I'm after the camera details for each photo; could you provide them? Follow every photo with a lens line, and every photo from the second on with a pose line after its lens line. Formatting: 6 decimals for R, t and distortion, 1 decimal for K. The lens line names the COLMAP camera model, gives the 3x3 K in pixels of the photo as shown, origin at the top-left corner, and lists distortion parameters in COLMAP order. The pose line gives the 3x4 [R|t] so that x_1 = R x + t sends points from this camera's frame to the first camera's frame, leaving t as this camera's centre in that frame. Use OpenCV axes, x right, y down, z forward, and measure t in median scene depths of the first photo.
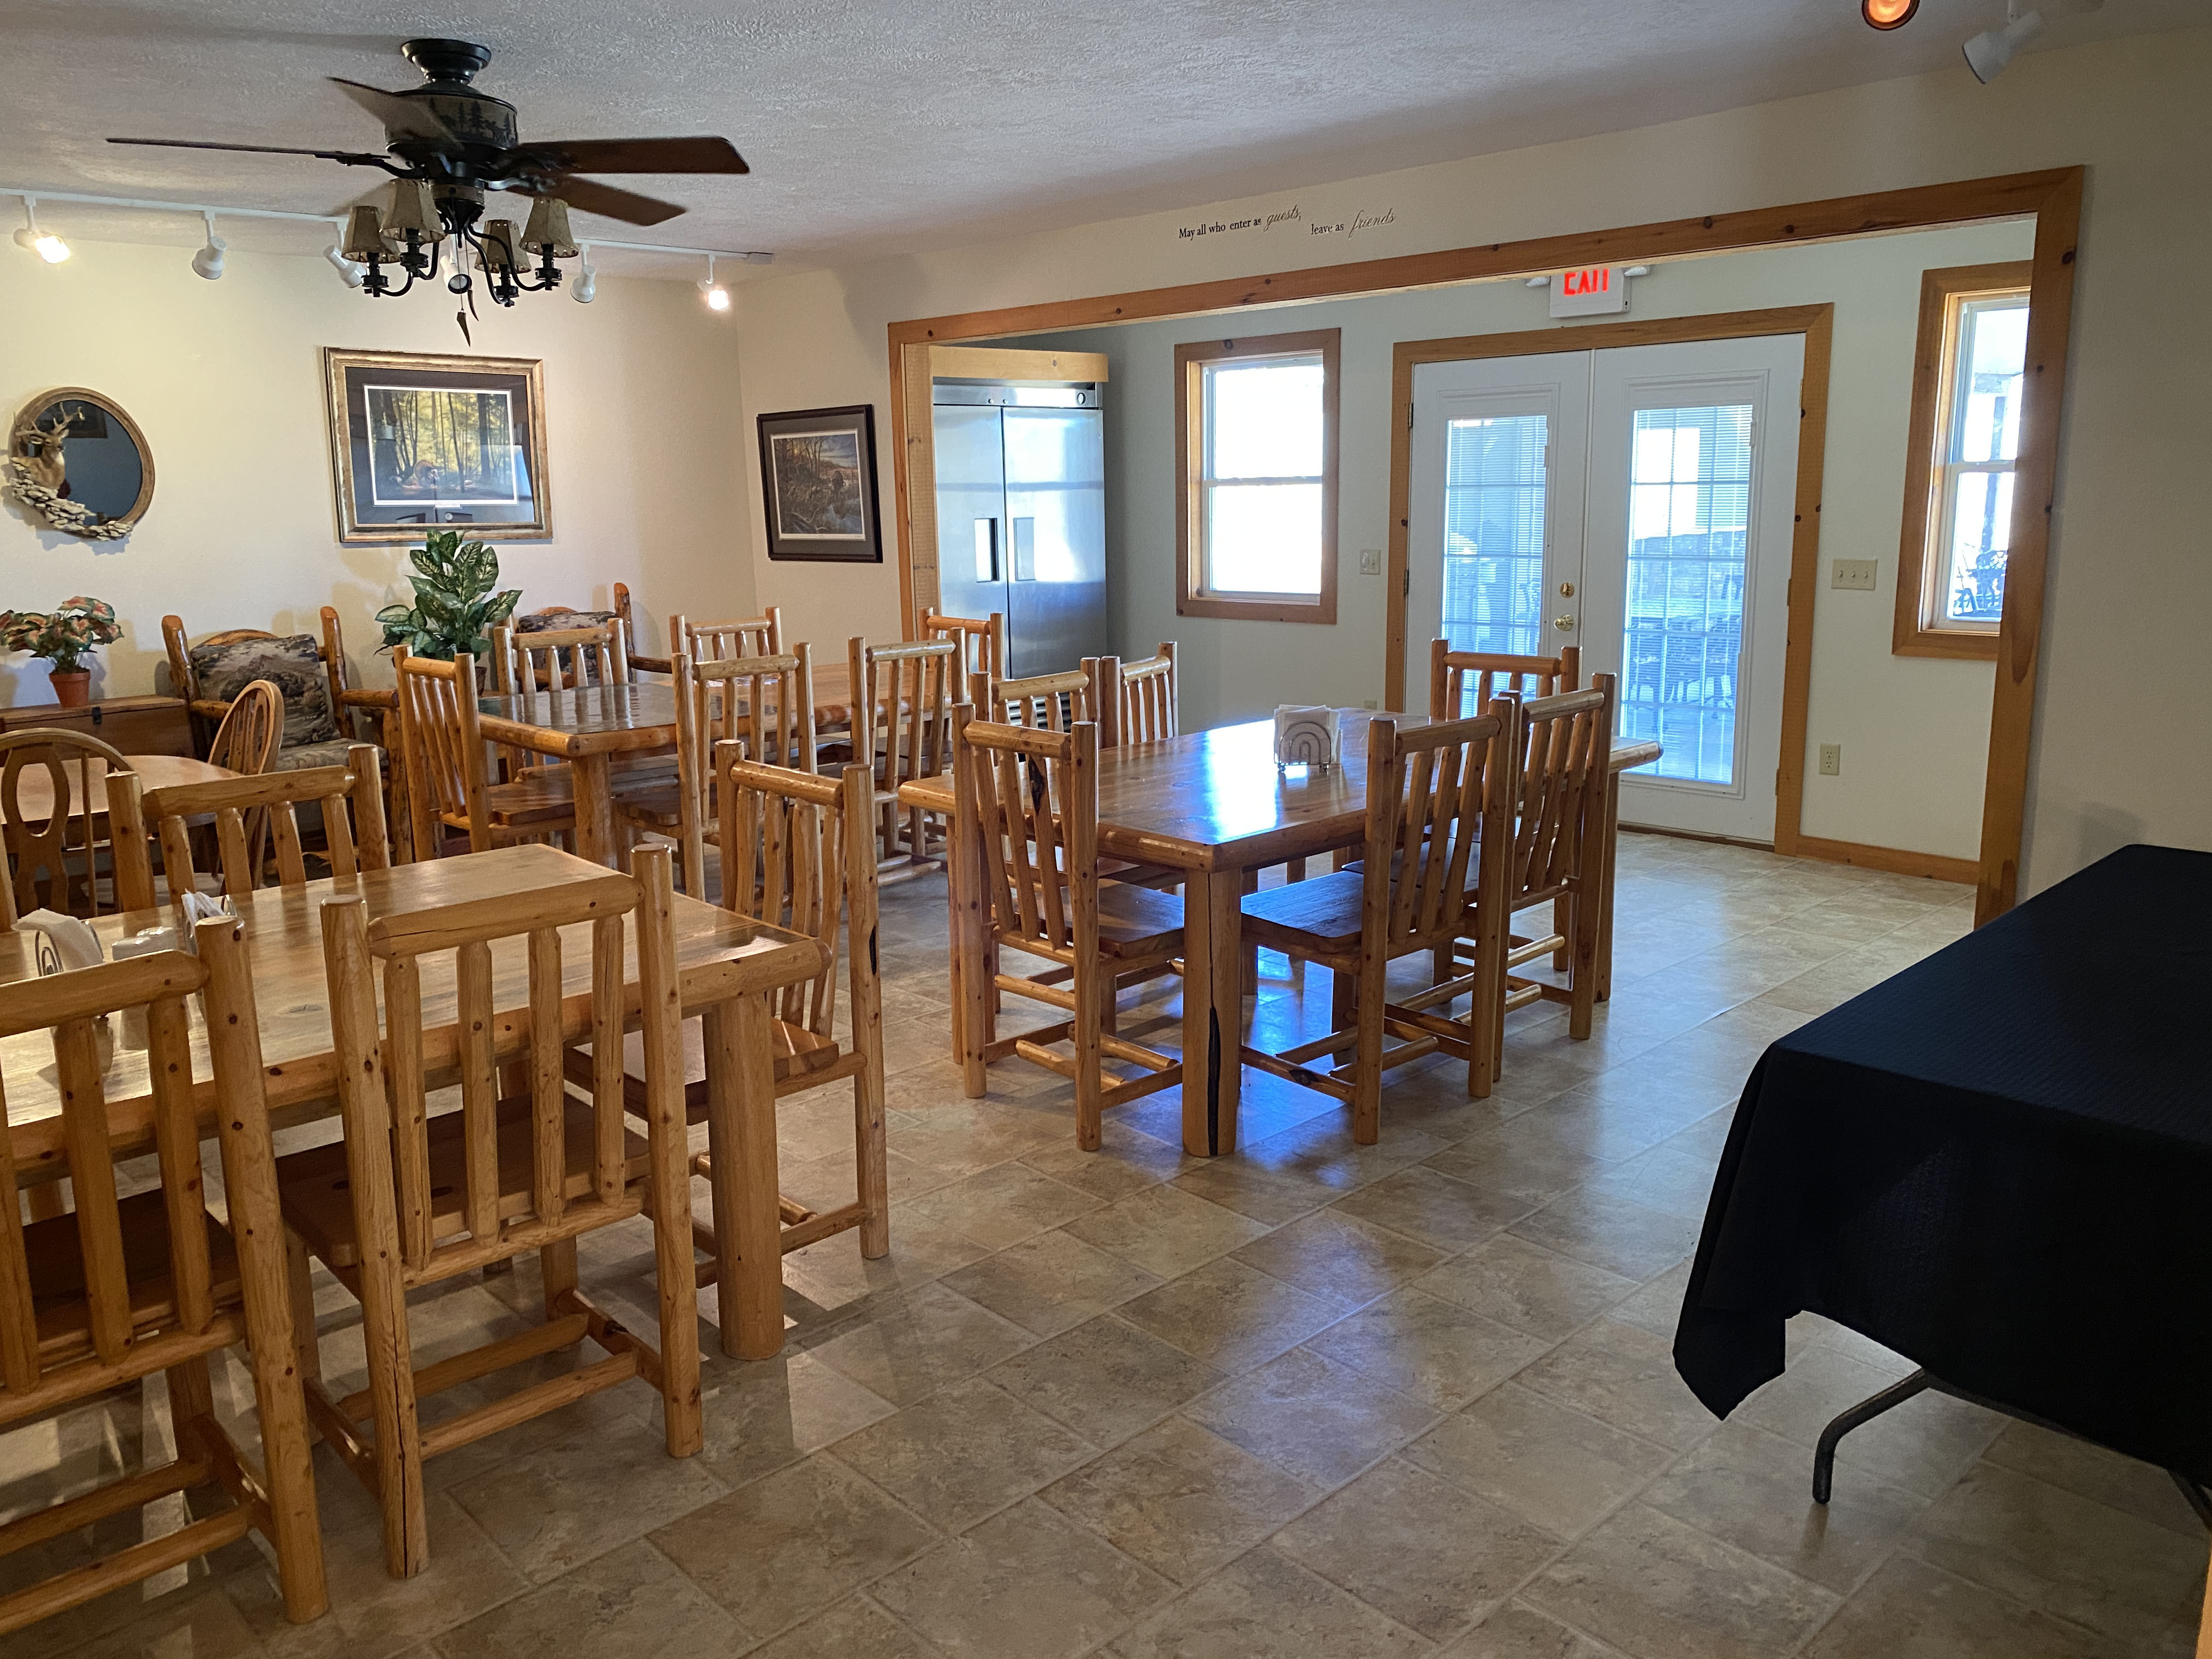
lens RADIAL K [[1704.5, 0, 1100.3], [0, 1704.5, 829.1], [0, 0, 1]] dist [0.038799, -0.016905]
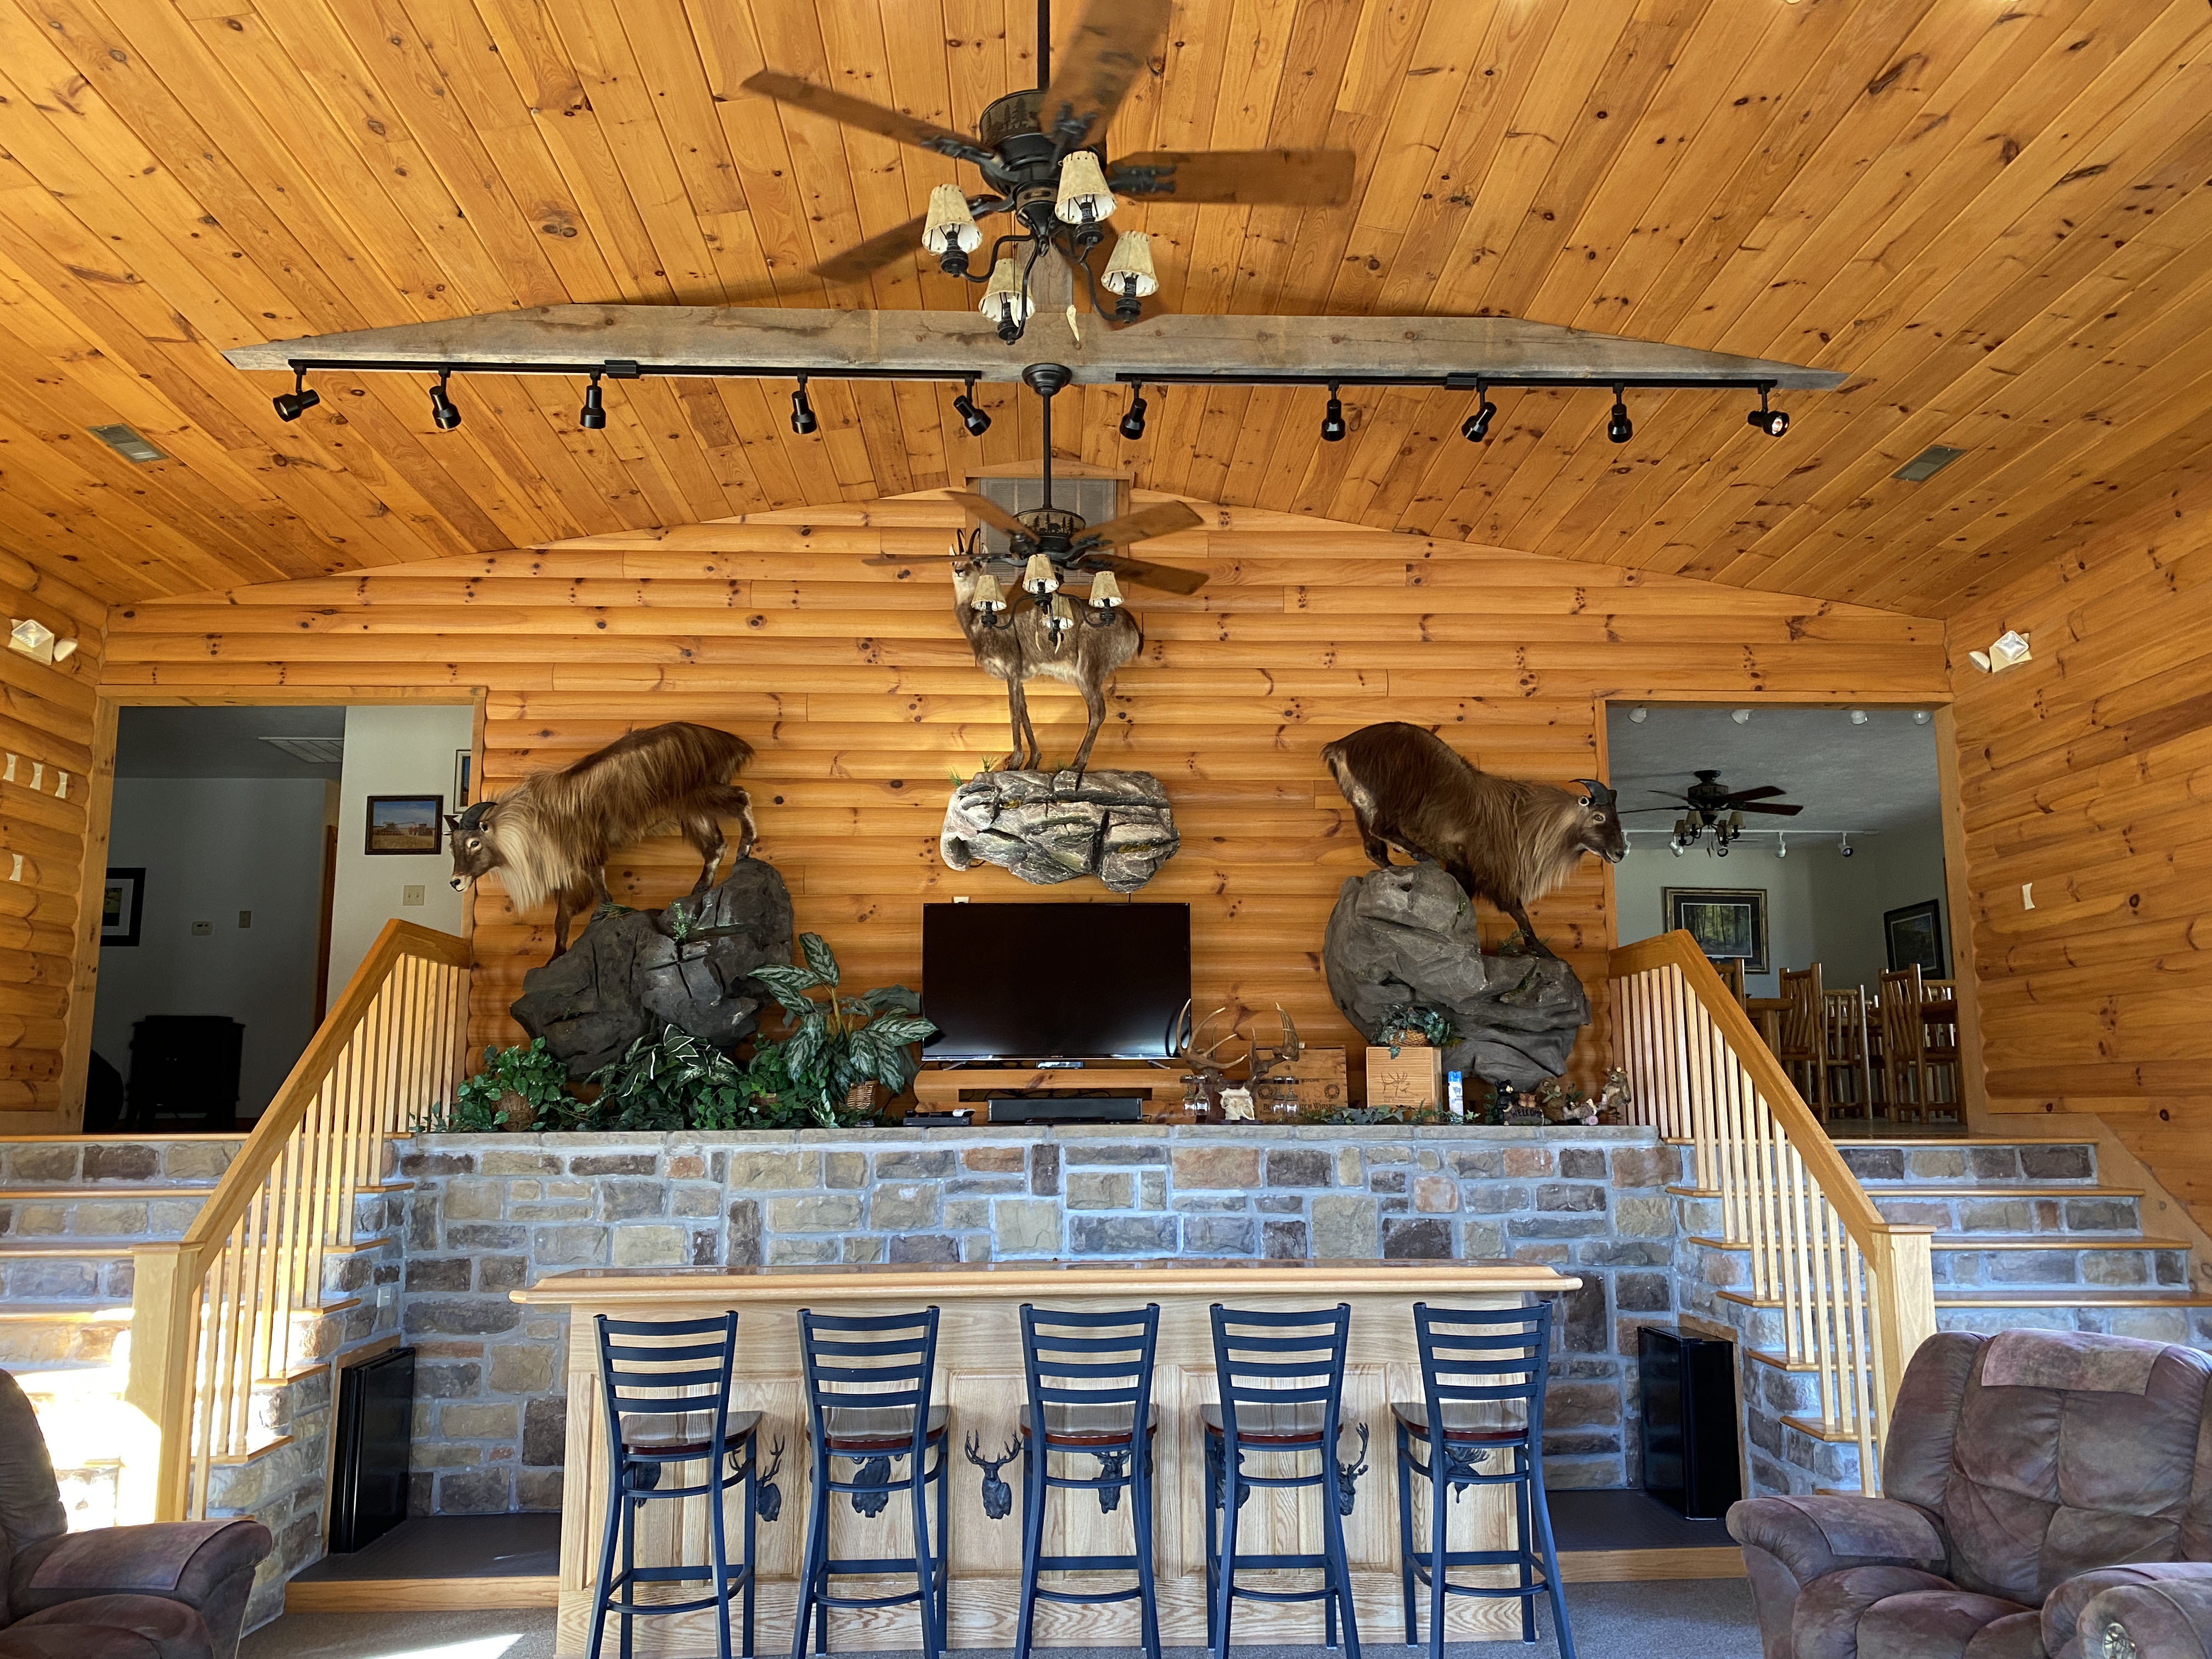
lens RADIAL K [[1704.5, 0, 1109.4], [0, 1704.5, 829.3], [0, 0, 1]] dist [0.038799, -0.016905]
pose [[0.749451, -0.098149, -0.654745, 0.856279], [-0.139798, 0.943191, -0.301408, 0.758358], [0.647132, 0.317422, 0.693154, -1.881822]]
